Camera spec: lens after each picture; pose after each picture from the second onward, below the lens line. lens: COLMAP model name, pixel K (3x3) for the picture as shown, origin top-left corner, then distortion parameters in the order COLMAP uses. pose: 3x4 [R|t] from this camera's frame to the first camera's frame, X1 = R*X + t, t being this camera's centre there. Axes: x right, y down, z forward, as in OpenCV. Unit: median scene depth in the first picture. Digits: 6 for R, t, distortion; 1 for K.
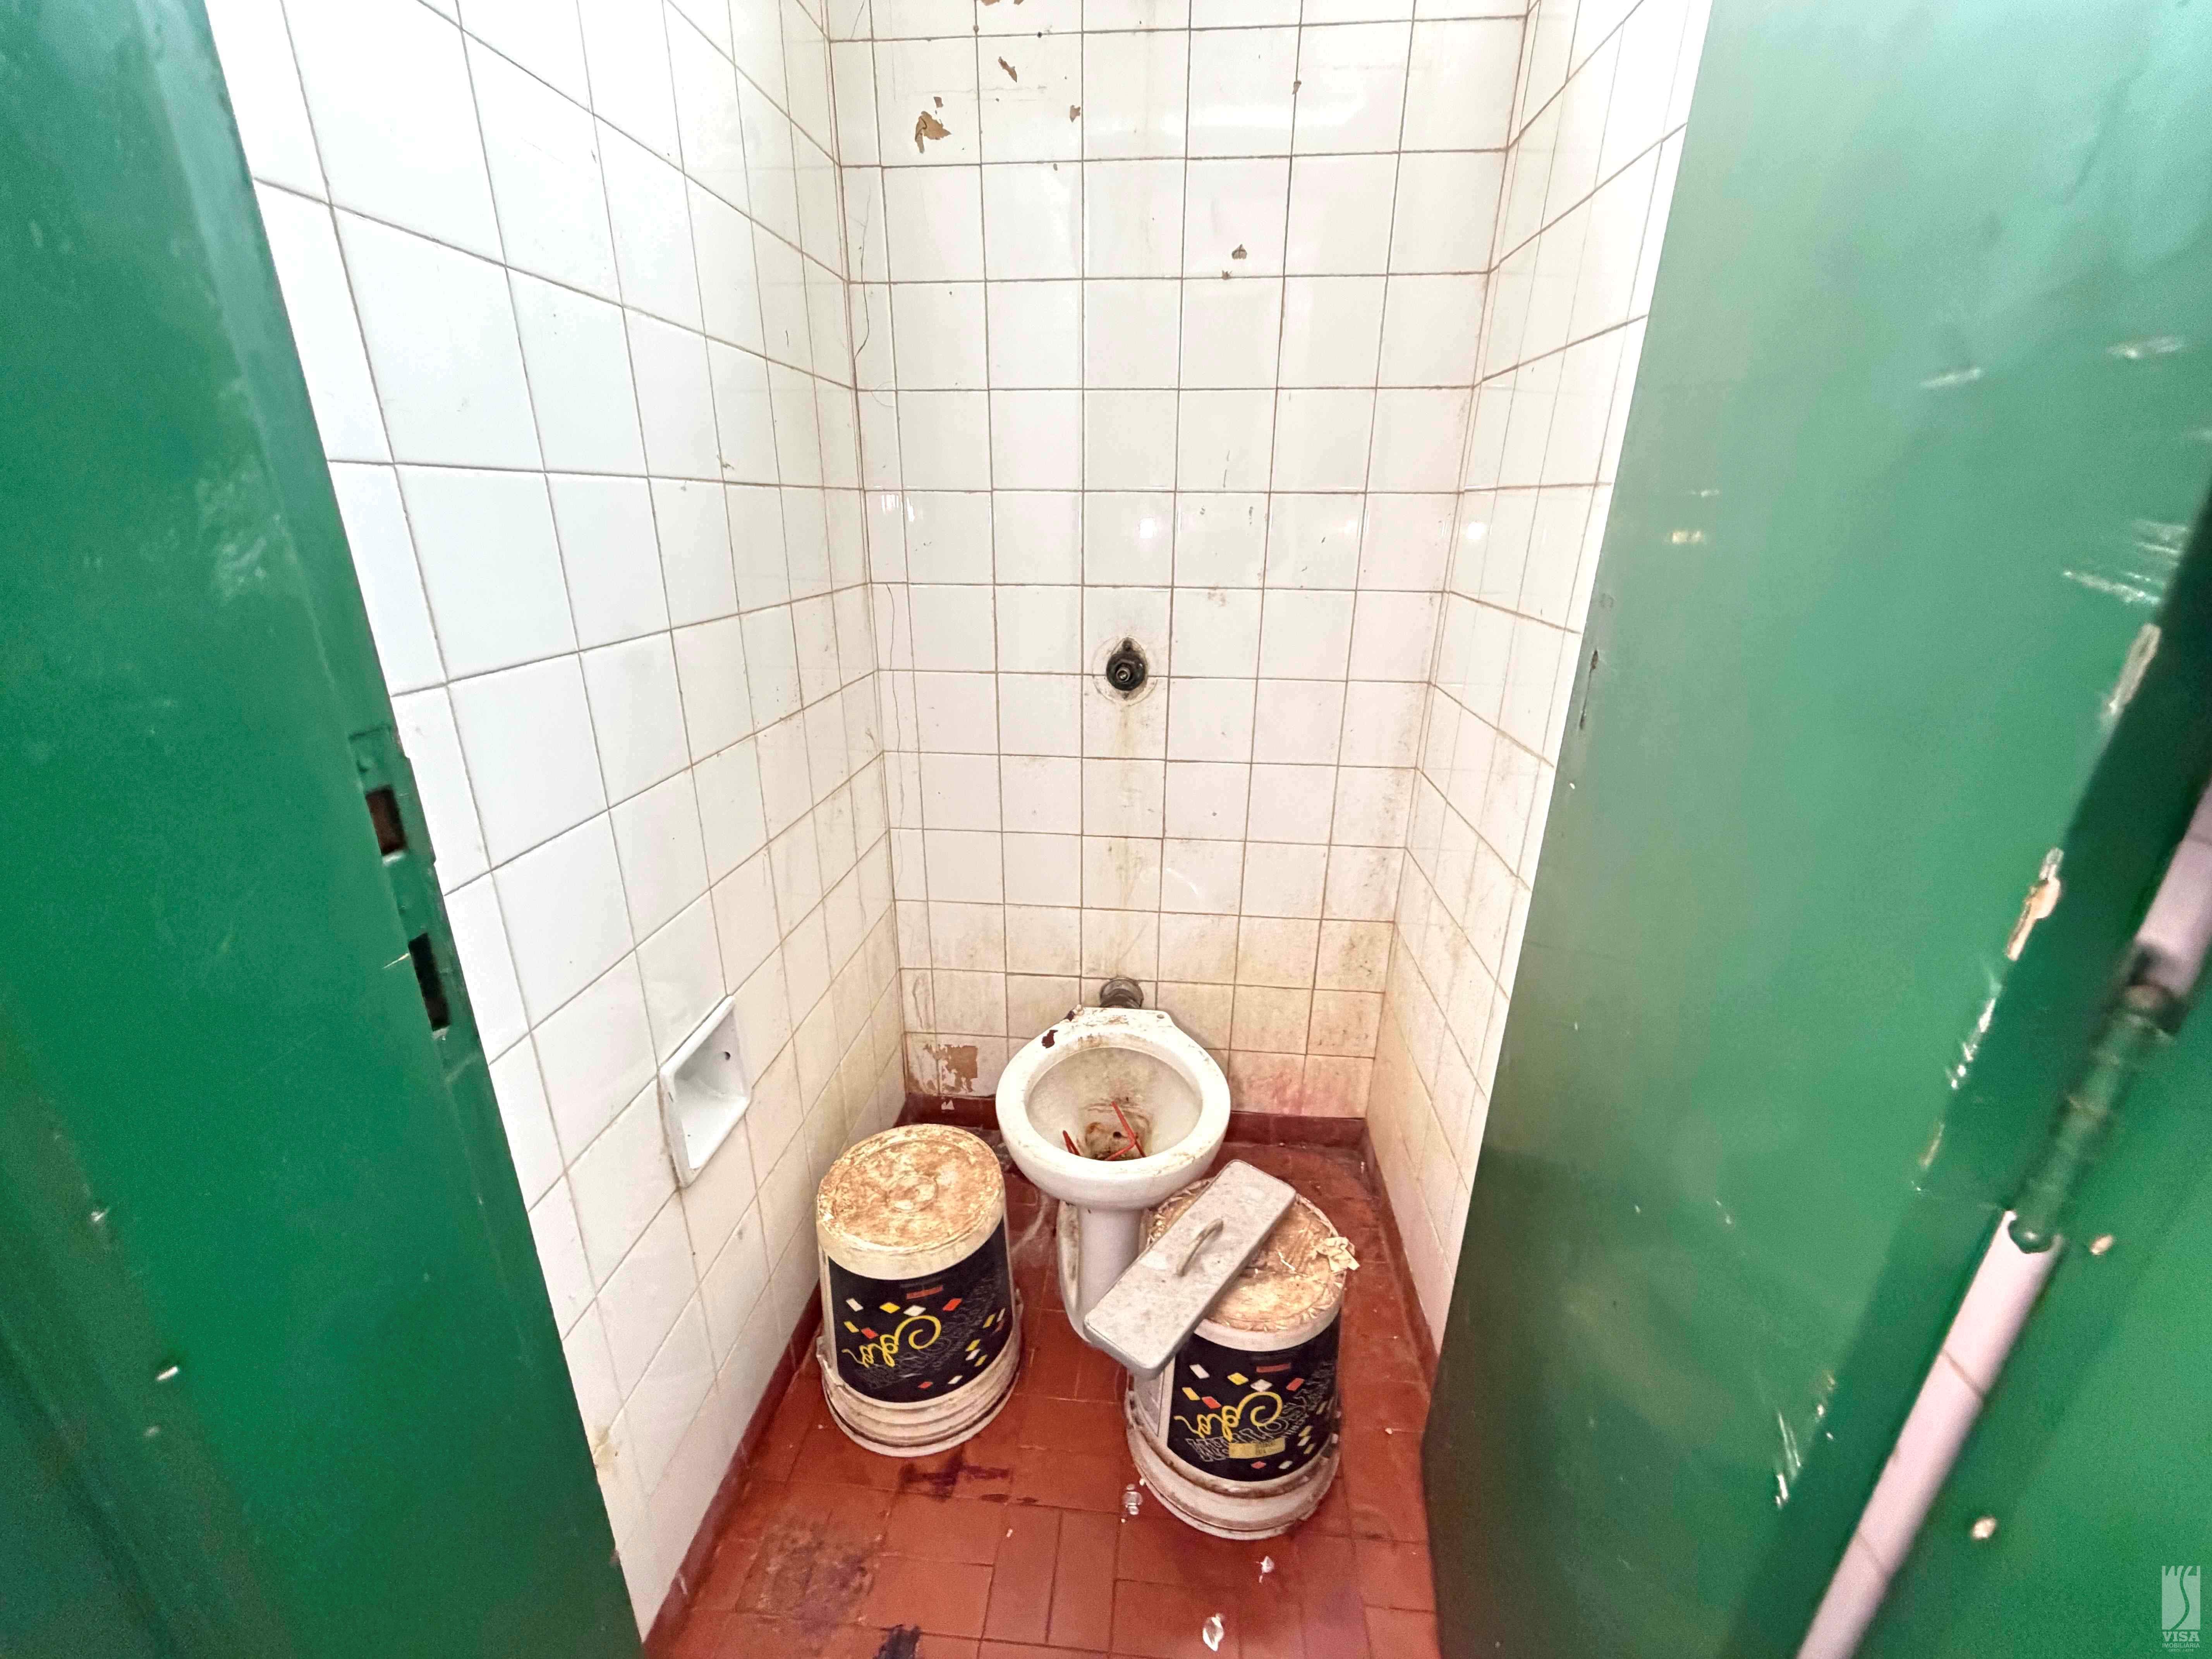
lens RADIAL K [[877.1, 0, 1106.0], [0, 877.1, 829.5], [0, 0, 1]] dist [-0.001629, -0.000169]
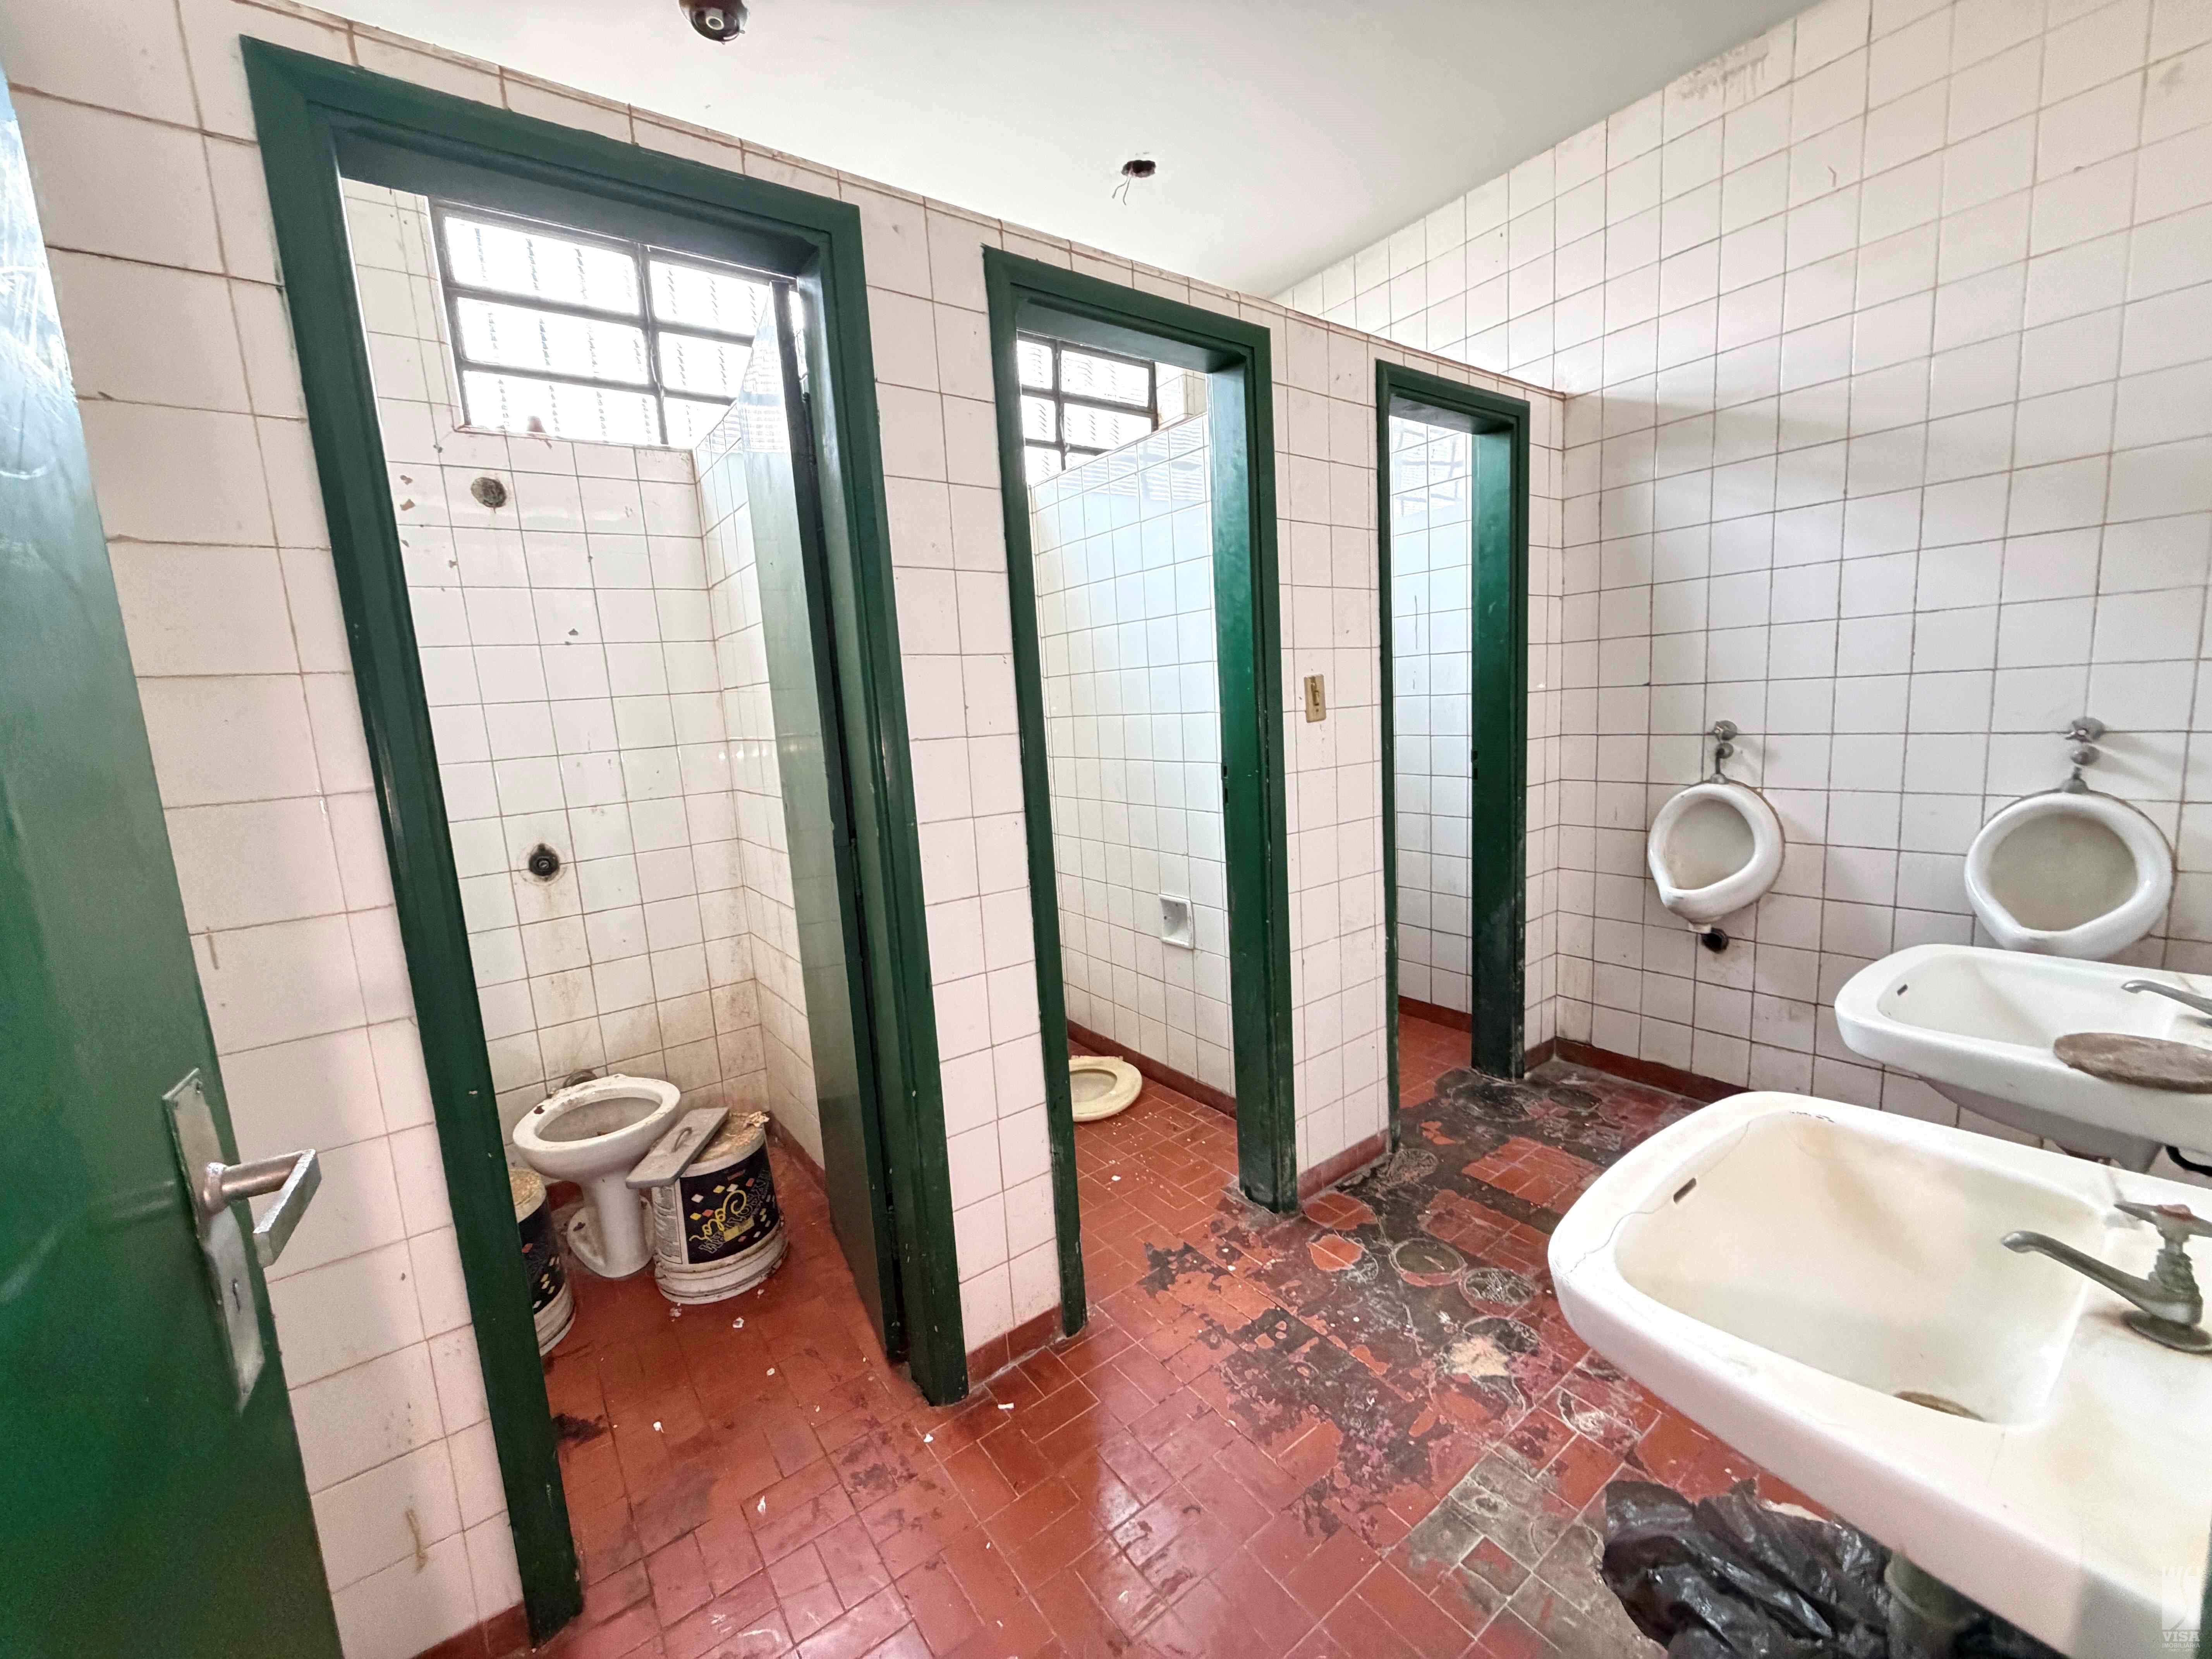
lens RADIAL K [[877.1, 0, 1106.0], [0, 877.1, 829.5], [0, 0, 1]] dist [-0.001629, -0.000169]
pose [[0.743451, -0.156808, 0.650148, -0.280002], [0.296391, 0.948698, -0.110112, 0.275220], [-0.599527, 0.274561, 0.751787, -0.951844]]
